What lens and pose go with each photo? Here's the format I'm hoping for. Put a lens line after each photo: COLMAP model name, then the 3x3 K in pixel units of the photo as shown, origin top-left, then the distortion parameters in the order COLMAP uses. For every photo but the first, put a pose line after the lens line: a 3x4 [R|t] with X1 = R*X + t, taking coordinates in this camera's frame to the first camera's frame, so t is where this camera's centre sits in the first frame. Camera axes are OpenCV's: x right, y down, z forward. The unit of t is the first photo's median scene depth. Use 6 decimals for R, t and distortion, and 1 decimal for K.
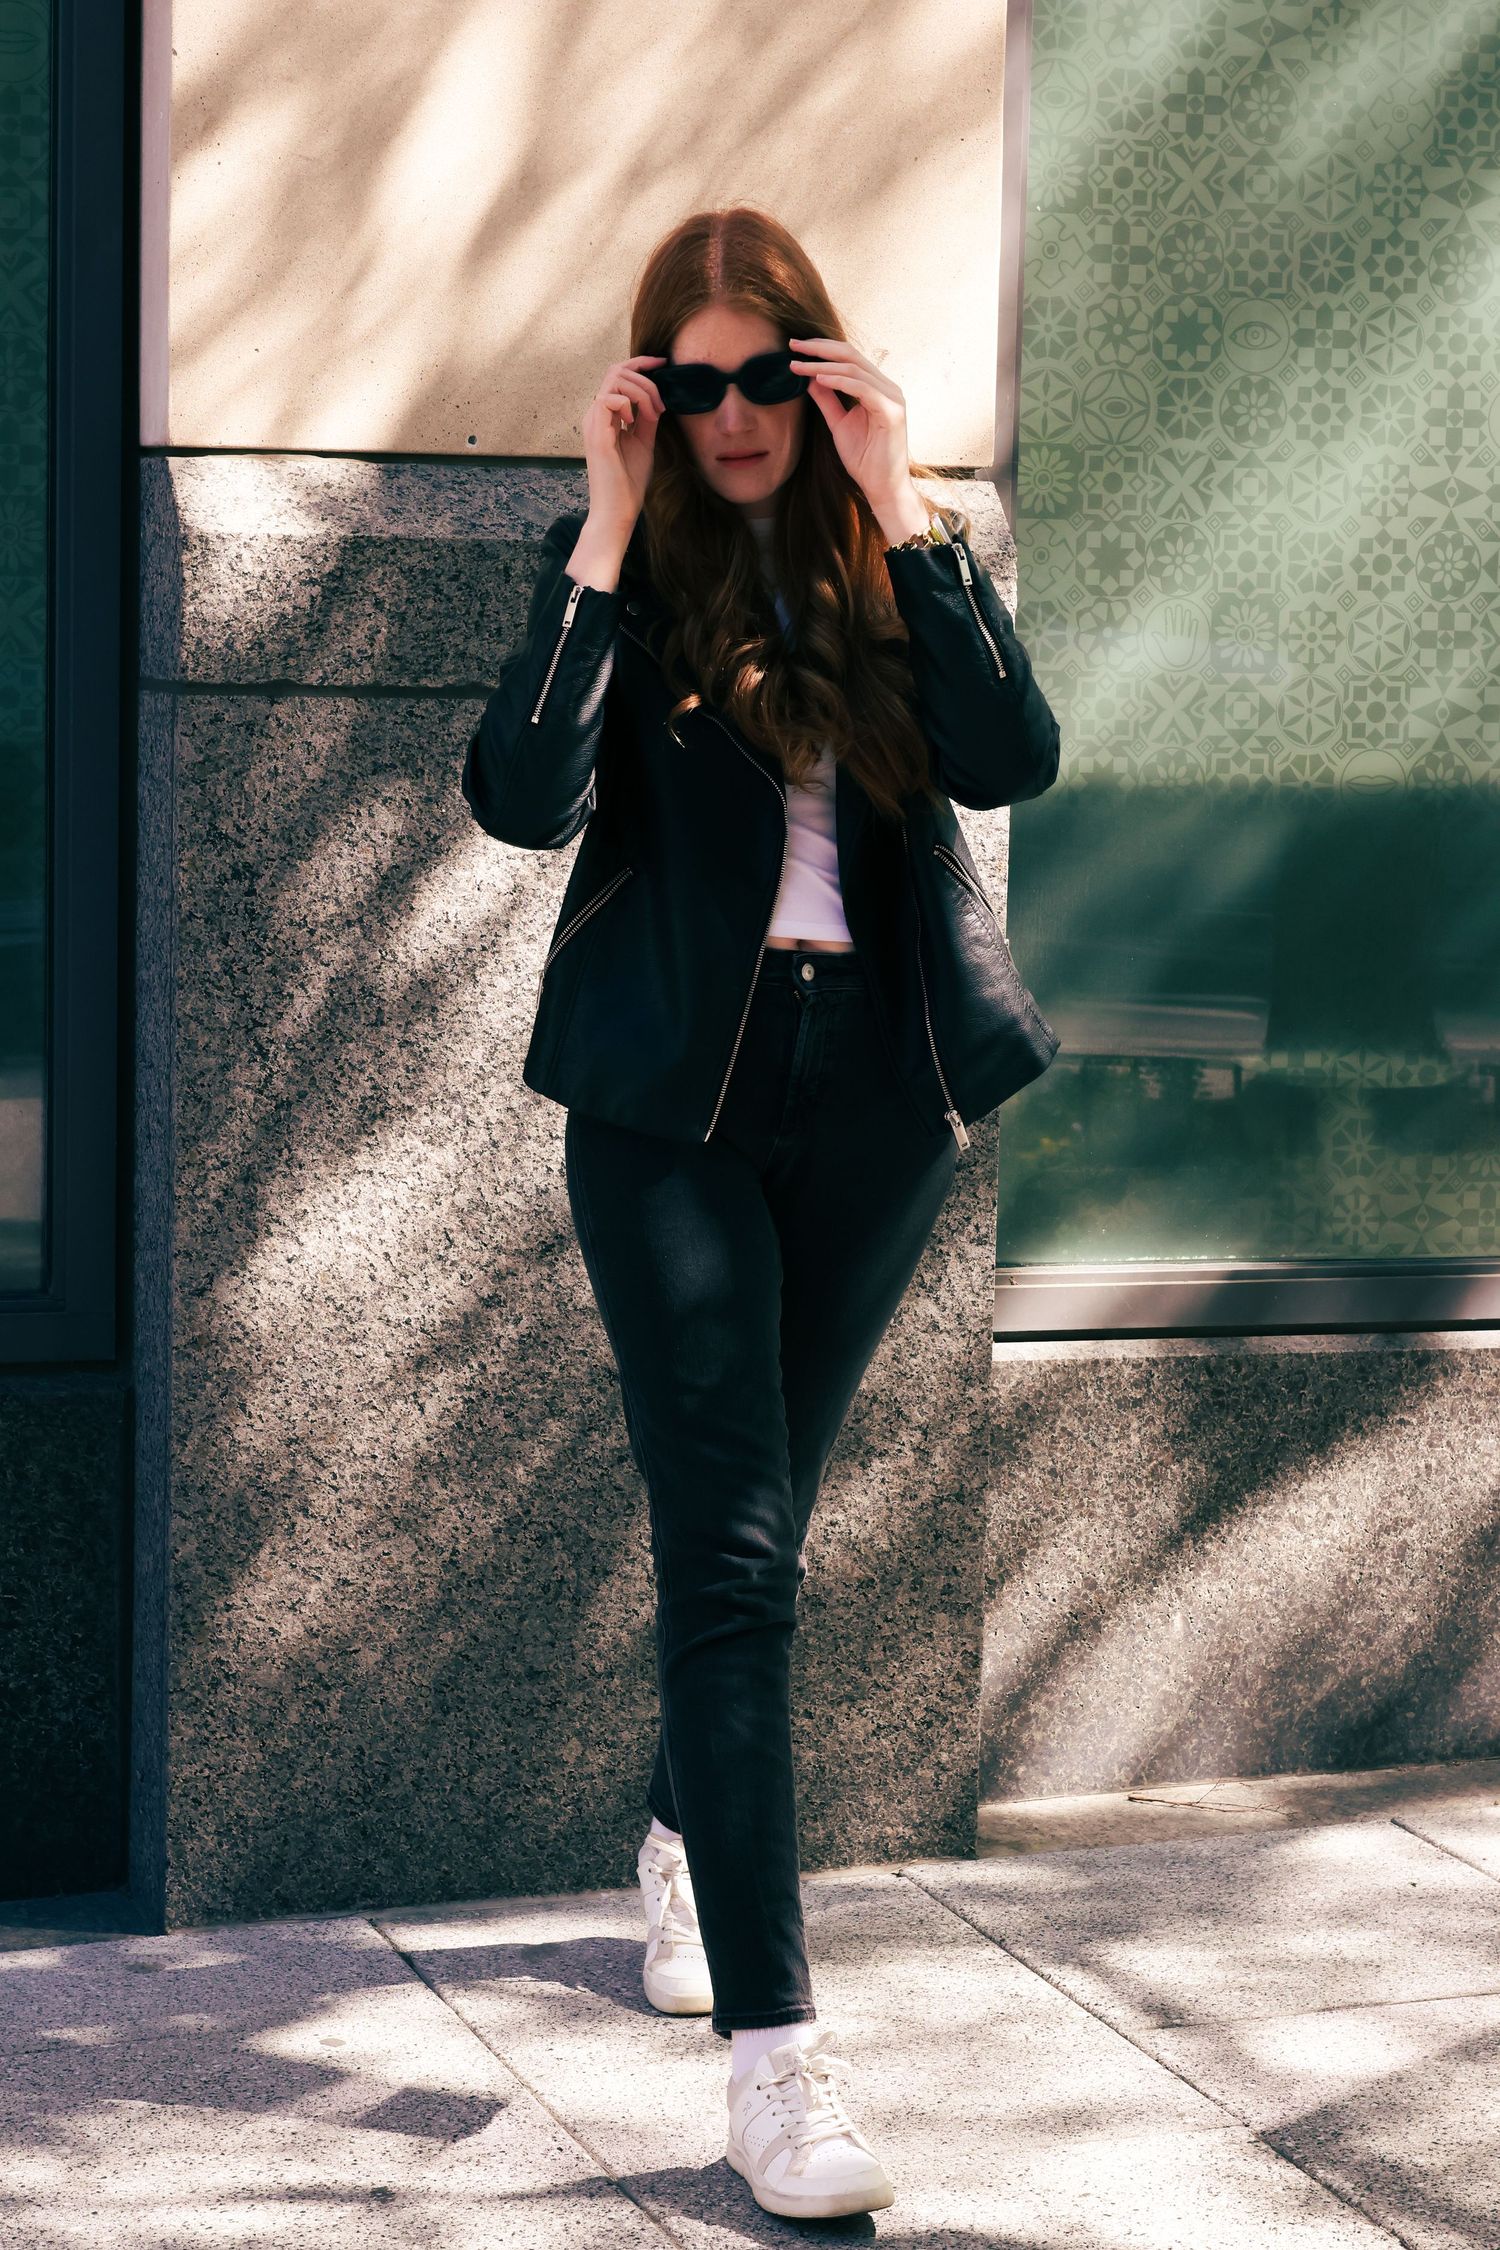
lens RADIAL K [[5010.9, 0, 768.0], [0, 5010.9, 1145.5], [0, 0, 1]] dist [0.037847, 0.000000]
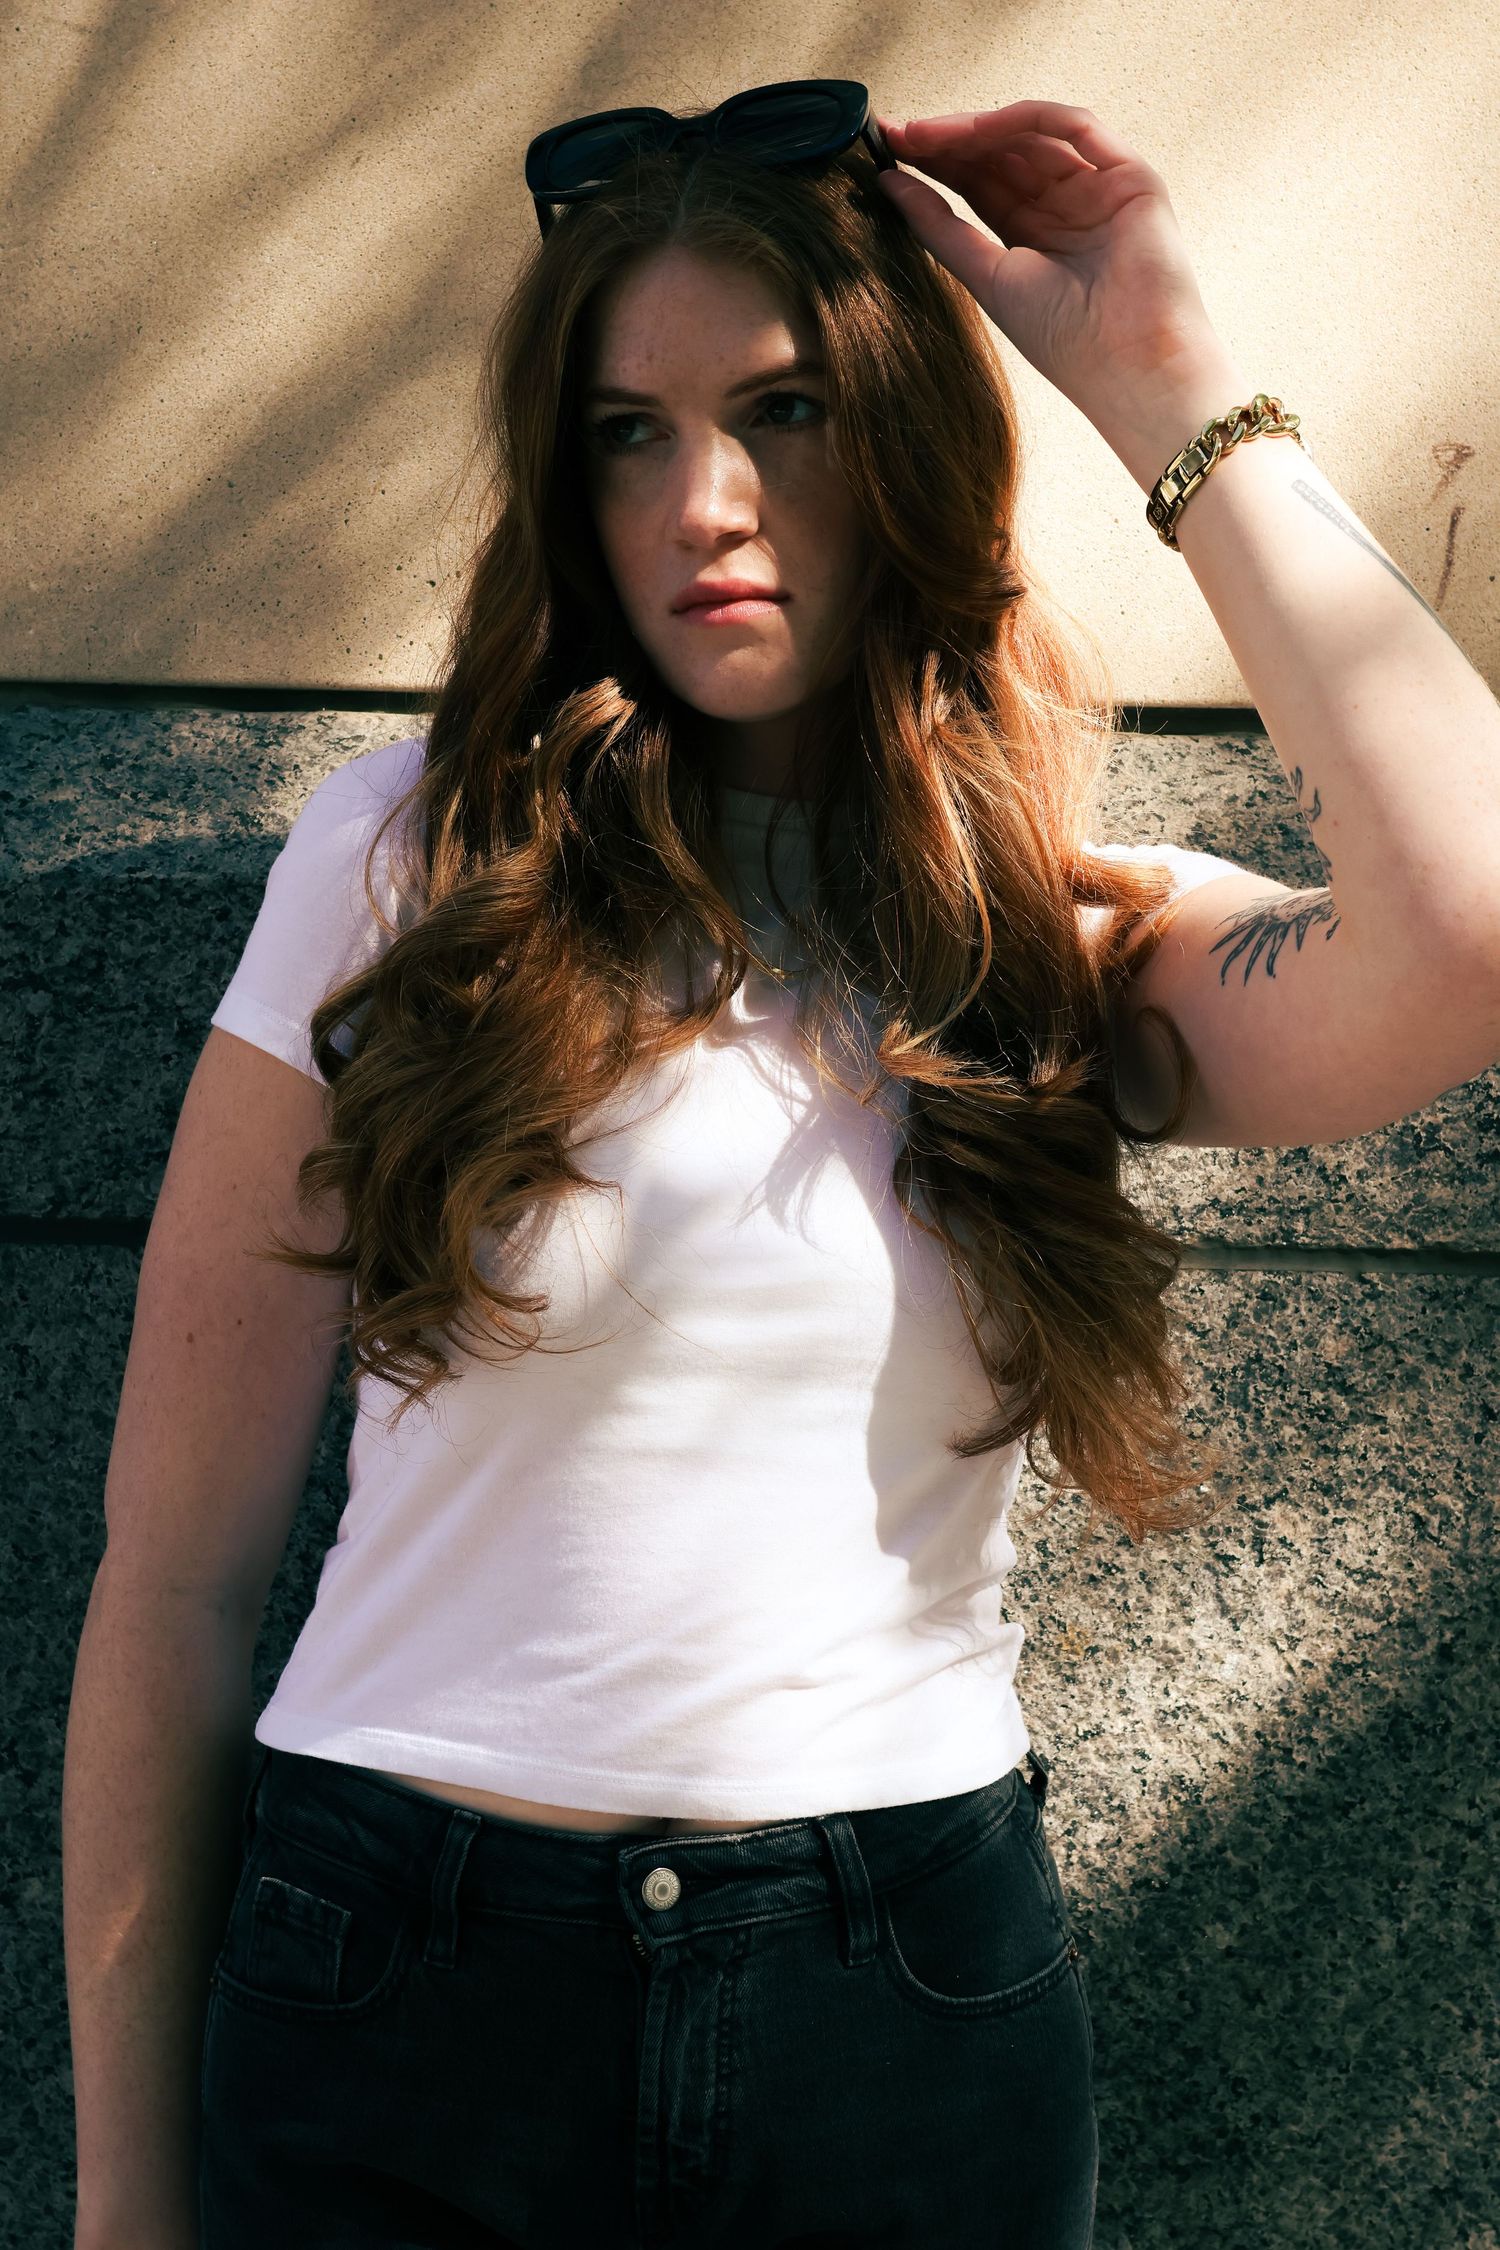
lens RADIAL K [[5010.9, 0, 759.5], [0, 5010.9, 1129.4], [0, 0, 1]] dist [0.037847, 0.000000]
pose [[0.954802, 0.020416, -0.296542, 0.098133], [-0.037438, 0.997954, -0.051836, -0.078722], [0.294877, 0.060595, 0.953612, 0.598937]]
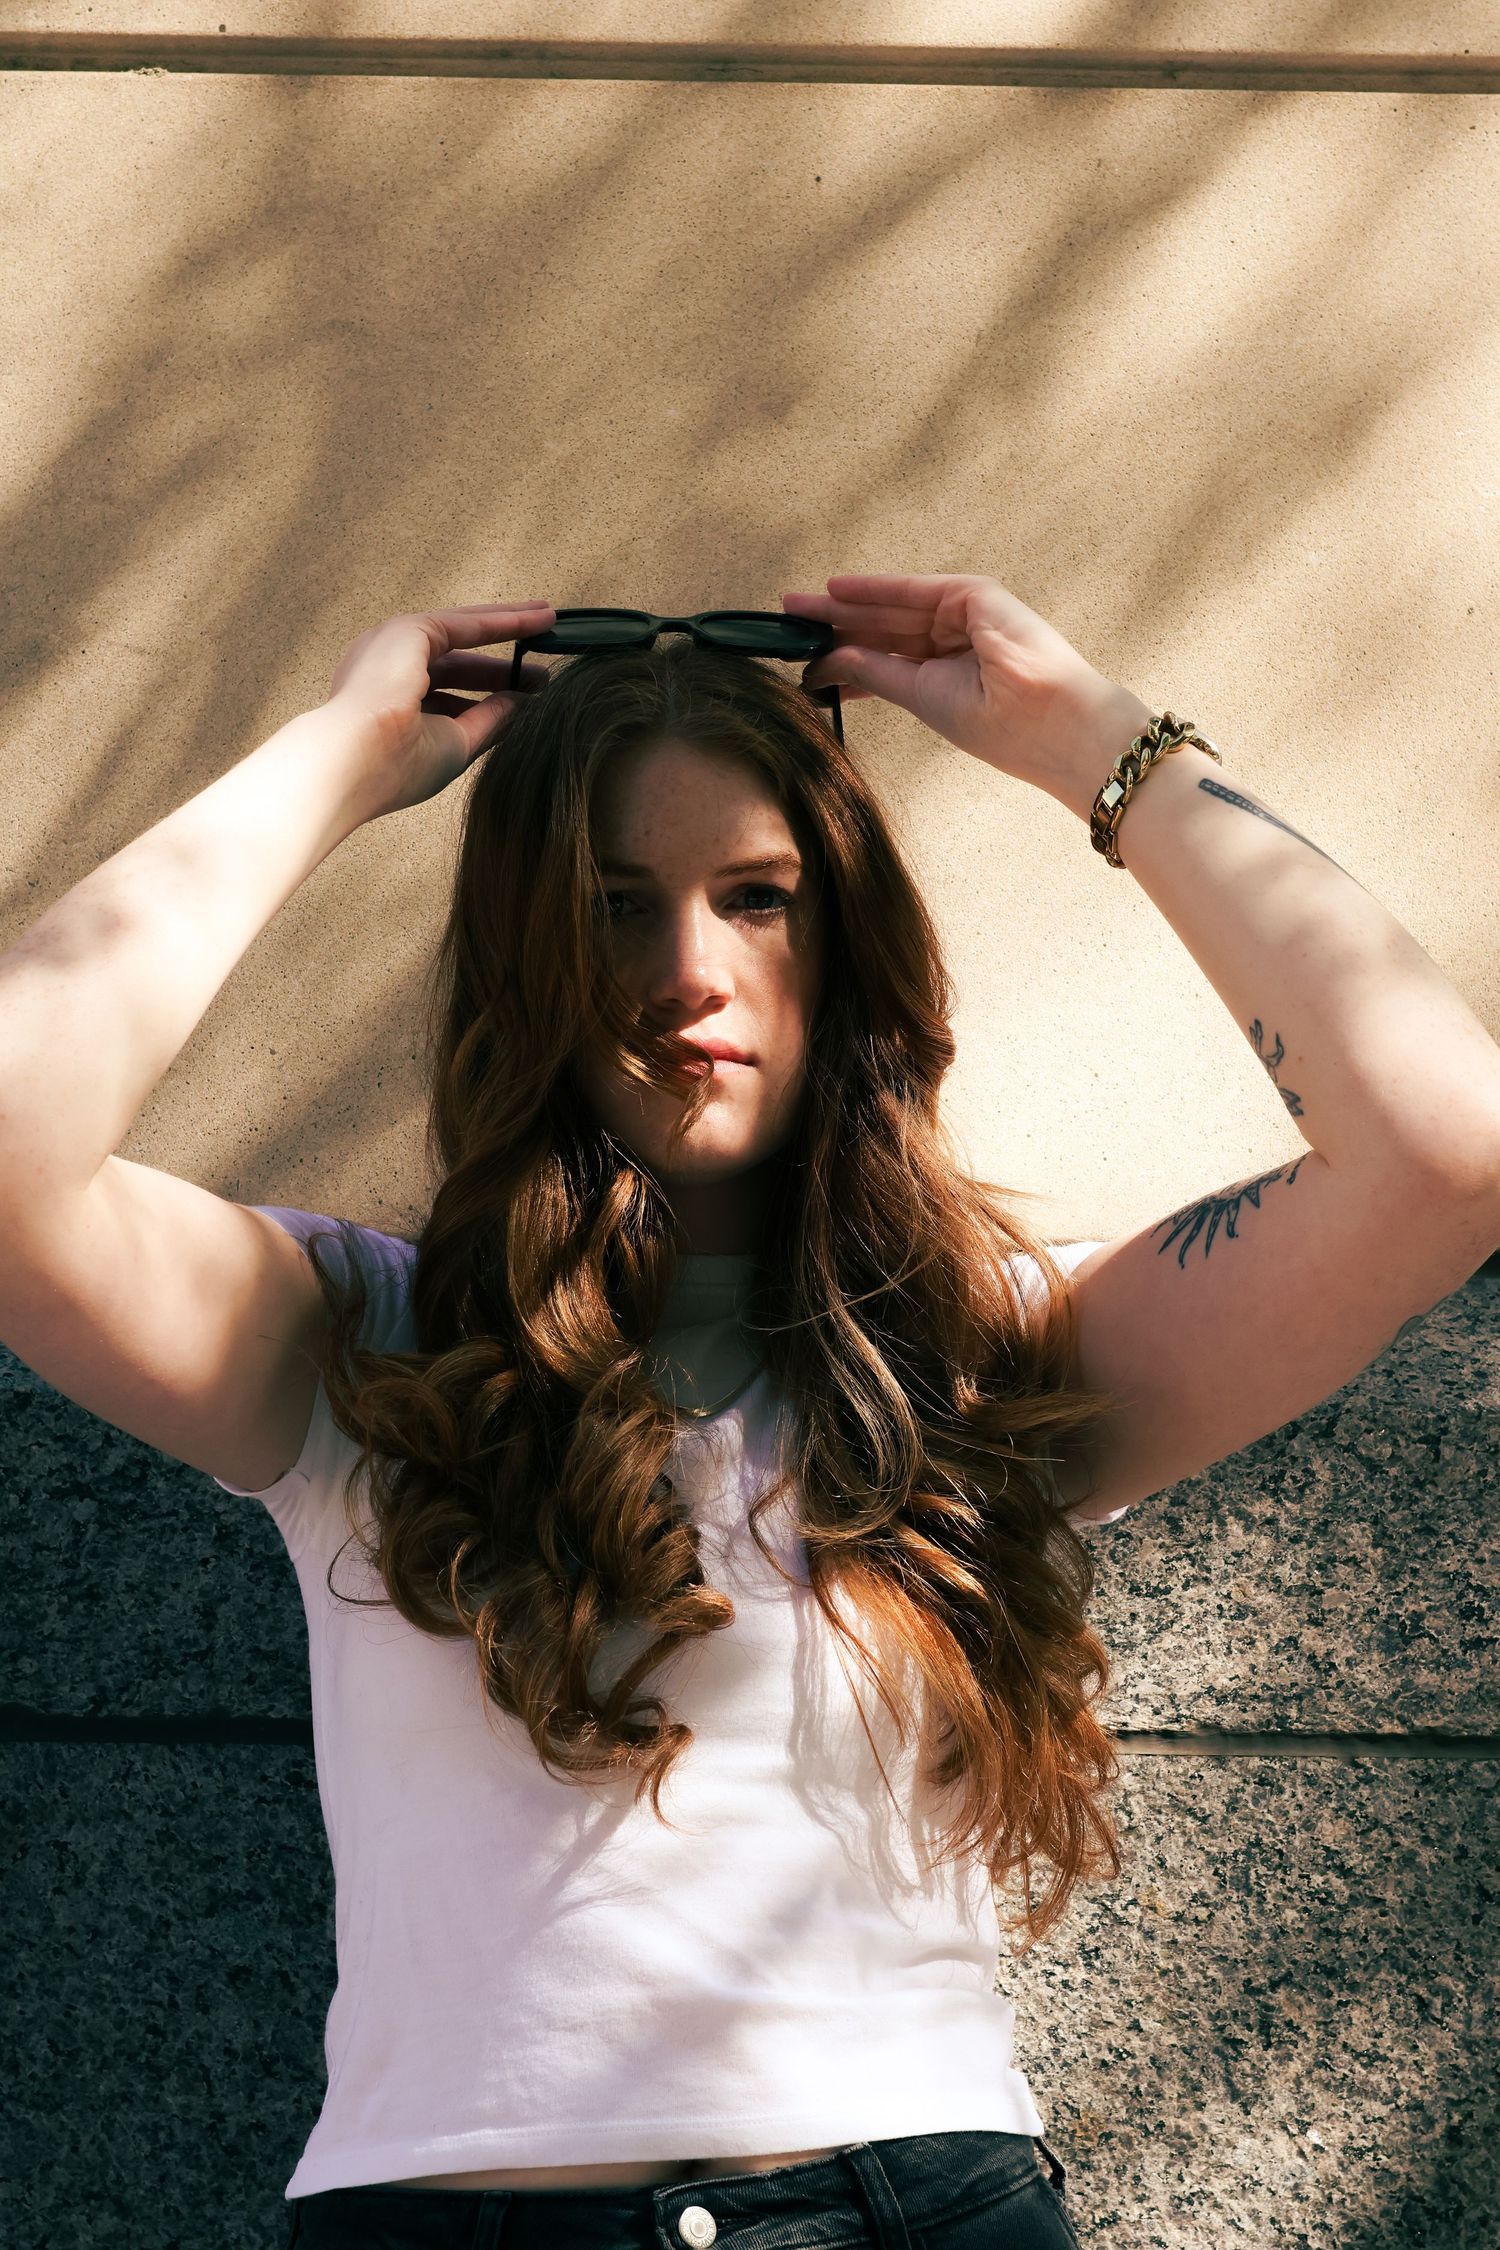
lens RADIAL K [[5010.9, 0, 734.5], [0, 5010.9, 1131.9], [0, 0, 1]] dist [0.037847, 0.000000]
pose [[0.950135, -0.068720, -0.304172, 0.107295], [-0.025745, 0.954799, -0.296134, -0.009292], [0.310773, 0.289198, 0.905420, 0.588359]]
